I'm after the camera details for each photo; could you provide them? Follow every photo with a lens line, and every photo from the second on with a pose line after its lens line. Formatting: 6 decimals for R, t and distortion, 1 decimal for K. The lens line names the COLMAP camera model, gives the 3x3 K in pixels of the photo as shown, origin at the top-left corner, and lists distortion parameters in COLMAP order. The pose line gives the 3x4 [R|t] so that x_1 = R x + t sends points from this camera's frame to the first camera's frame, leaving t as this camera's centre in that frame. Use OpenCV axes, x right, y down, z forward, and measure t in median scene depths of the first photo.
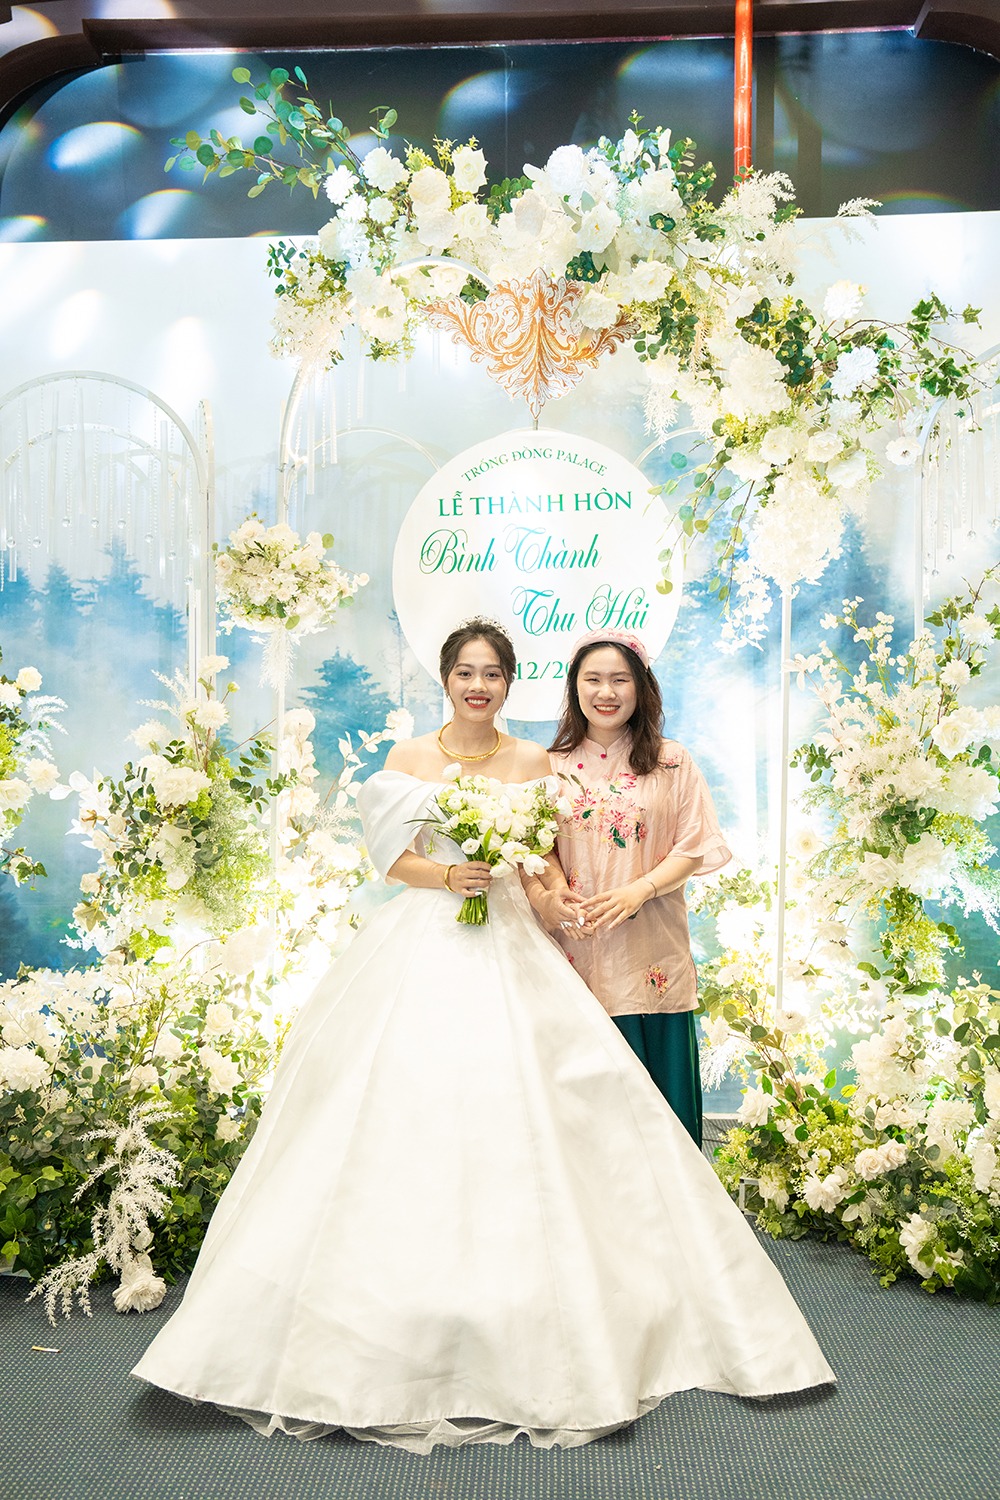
lens RADIAL K [[1413.2, 0, 499.4], [0, 1413.2, 755.0], [0, 0, 1]] dist [0.015738, 0.000000]
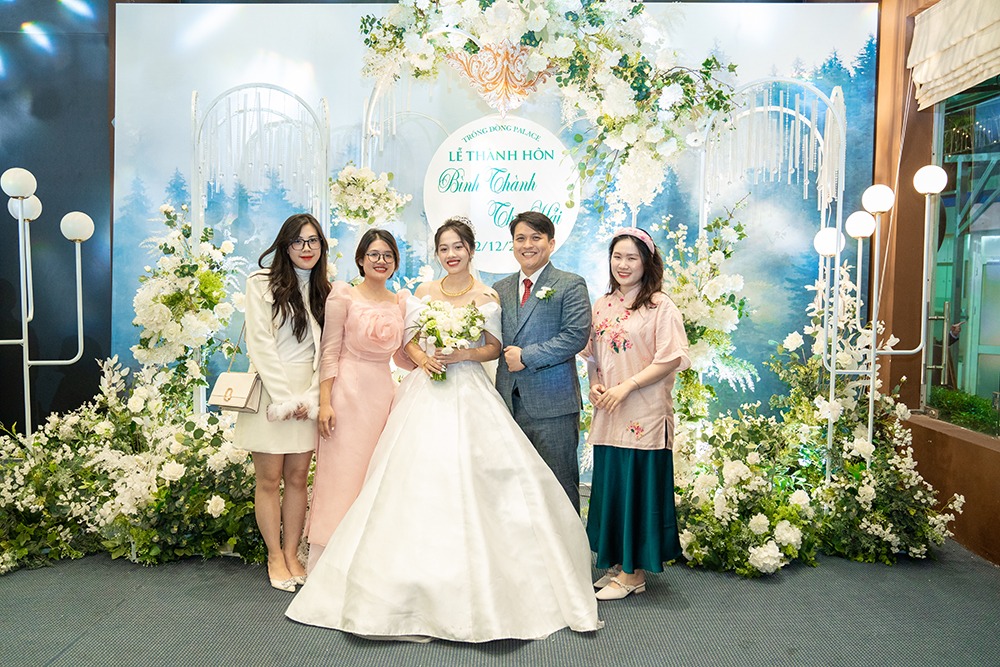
lens RADIAL K [[844.1, 0, 498.8], [0, 844.1, 332.5], [0, 0, 1]] dist [-0.043498, 0.042709]
pose [[0.999462, 0.016011, 0.028622, -0.007345], [-0.017768, 0.997906, 0.062195, -0.019104], [-0.027566, -0.062670, 0.997653, -0.133613]]
